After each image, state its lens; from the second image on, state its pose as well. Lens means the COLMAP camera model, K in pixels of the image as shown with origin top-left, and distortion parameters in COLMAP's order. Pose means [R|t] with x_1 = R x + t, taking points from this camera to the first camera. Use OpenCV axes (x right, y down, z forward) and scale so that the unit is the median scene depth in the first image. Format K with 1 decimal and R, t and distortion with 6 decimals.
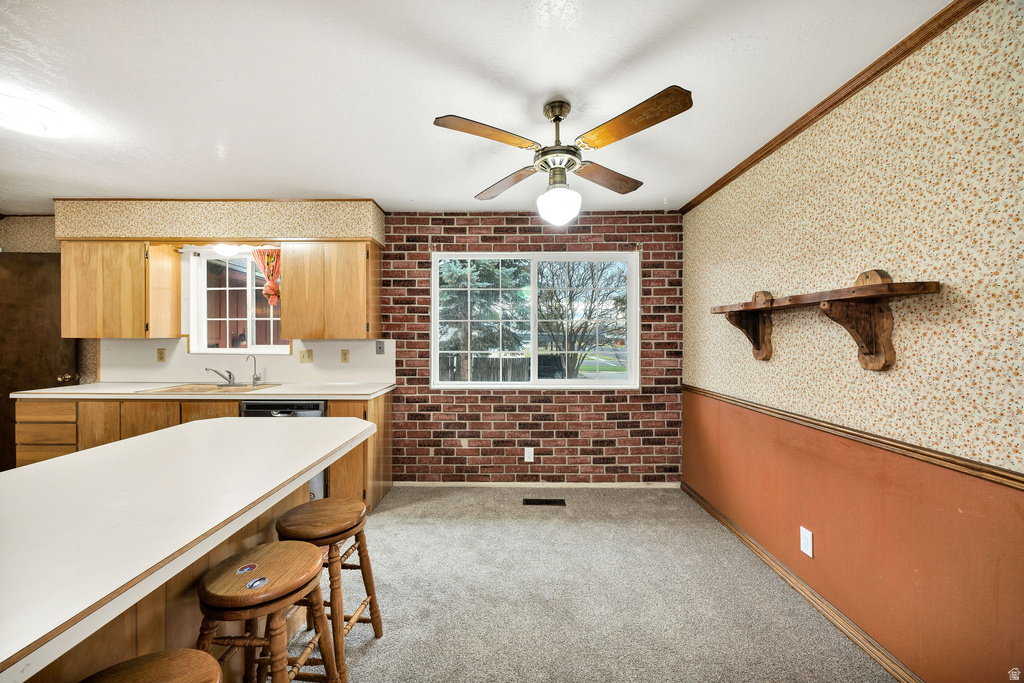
lens RADIAL K [[397.0, 0, 530.7], [0, 397.0, 338.5], [0, 0, 1]] dist [-0.006478, 0.000549]
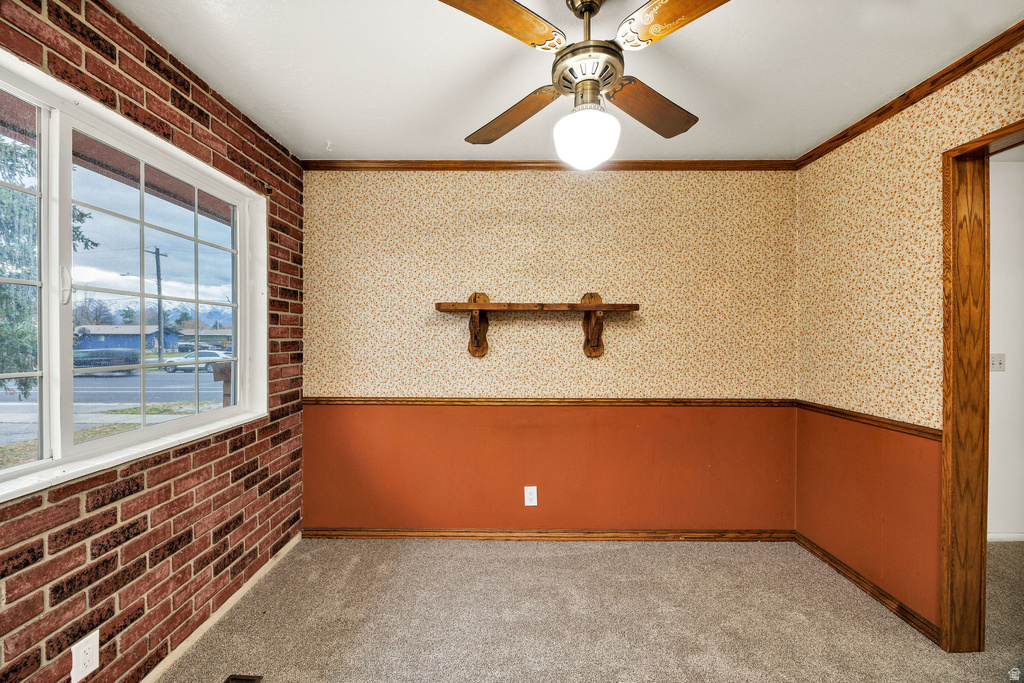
lens RADIAL K [[397.0, 0, 474.4], [0, 397.0, 339.5], [0, 0, 1]] dist [-0.006478, 0.000549]
pose [[0.067658, -0.005702, 0.997692, -0.331728], [-0.001908, 0.999981, 0.005845, 0.001375], [-0.997707, -0.002299, 0.067646, 0.619573]]
